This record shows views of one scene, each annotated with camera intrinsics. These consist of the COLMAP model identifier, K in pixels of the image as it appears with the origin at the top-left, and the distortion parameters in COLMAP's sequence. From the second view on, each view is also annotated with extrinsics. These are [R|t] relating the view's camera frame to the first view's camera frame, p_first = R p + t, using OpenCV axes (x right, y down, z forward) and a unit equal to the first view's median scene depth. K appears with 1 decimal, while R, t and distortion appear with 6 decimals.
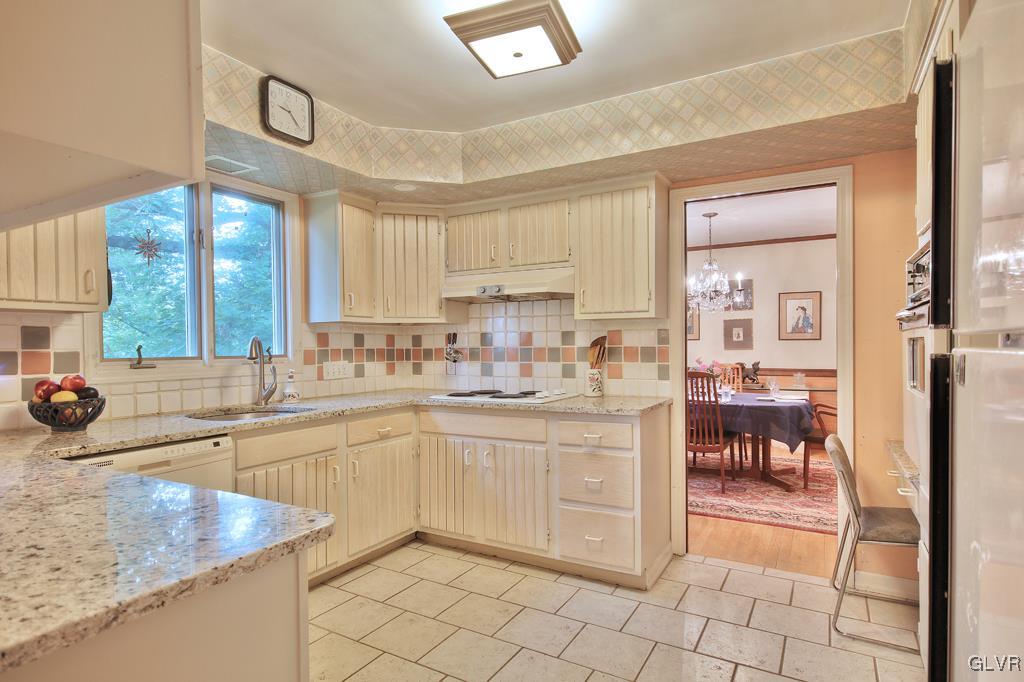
lens RADIAL K [[553.6, 0, 518.9], [0, 553.6, 348.7], [0, 0, 1]] dist [0.002186, -0.001327]
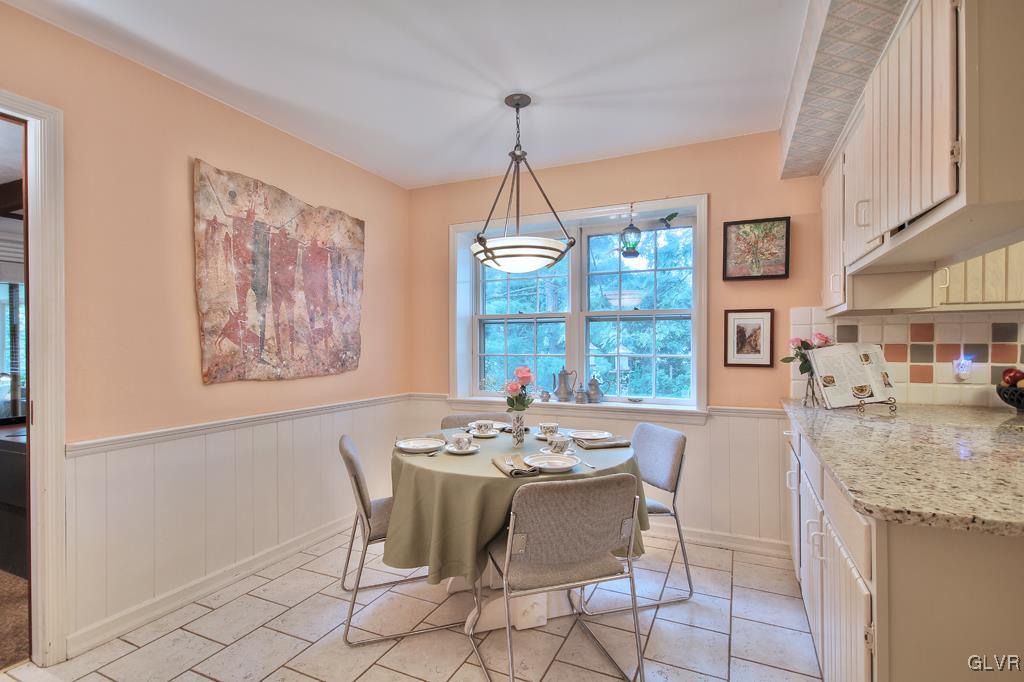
lens RADIAL K [[488.6, 0, 514.2], [0, 488.6, 346.2], [0, 0, 1]] dist [0.005808, -0.000980]
pose [[0.071020, 0.016576, -0.997337, 0.113207], [-0.006431, 0.999849, 0.016159, -0.000629], [0.997454, 0.005266, 0.071116, -0.134251]]
